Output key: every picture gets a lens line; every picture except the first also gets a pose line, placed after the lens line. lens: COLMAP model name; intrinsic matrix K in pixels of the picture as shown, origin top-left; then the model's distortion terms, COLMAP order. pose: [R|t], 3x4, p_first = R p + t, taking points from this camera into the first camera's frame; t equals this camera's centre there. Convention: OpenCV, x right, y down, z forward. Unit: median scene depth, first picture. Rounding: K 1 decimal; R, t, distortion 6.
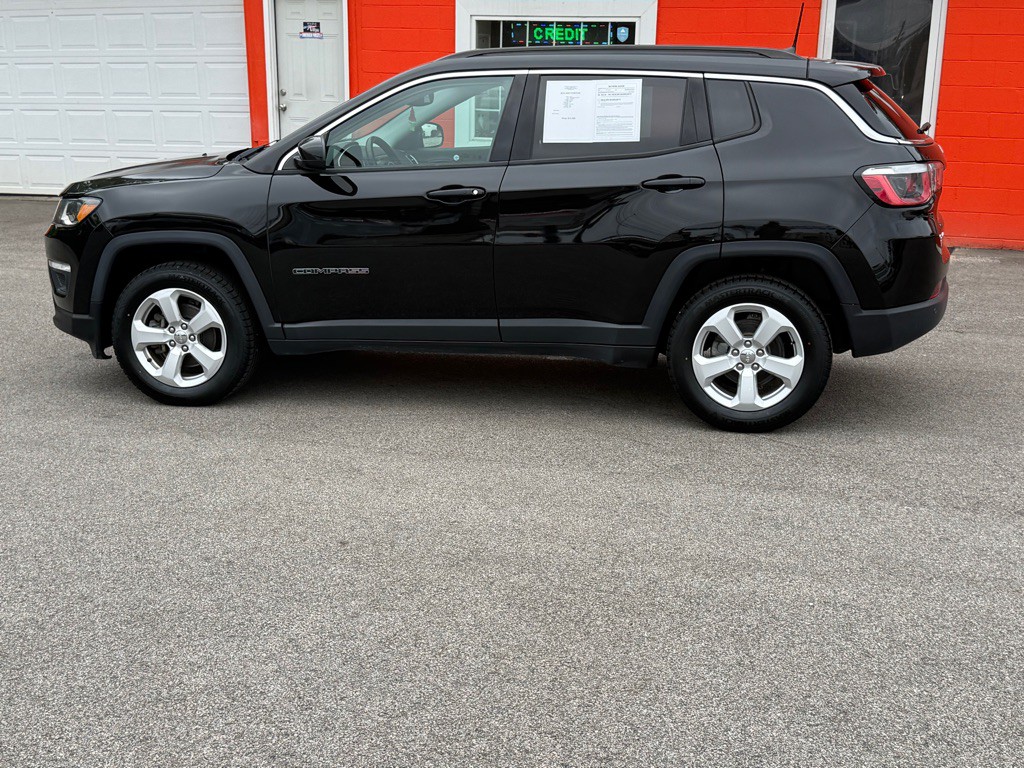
lens RADIAL K [[1386.5, 0, 512.0], [0, 1386.5, 384.0], [0, 0, 1]] dist [0.213130, -0.522422]
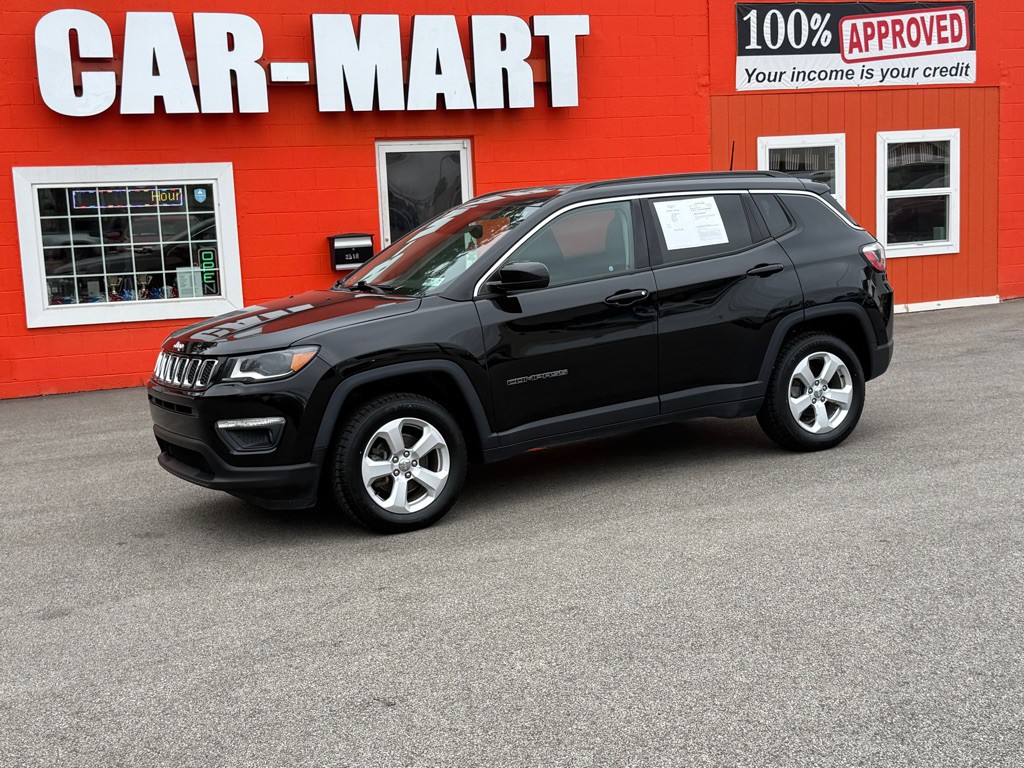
lens RADIAL K [[1386.5, 0, 512.0], [0, 1386.5, 384.0], [0, 0, 1]] dist [0.213130, -0.522422]
pose [[0.744429, -0.135958, 0.653713, -0.910362], [0.215645, 0.975539, -0.042680, -0.033163], [-0.631920, 0.172742, 0.755538, 0.168683]]
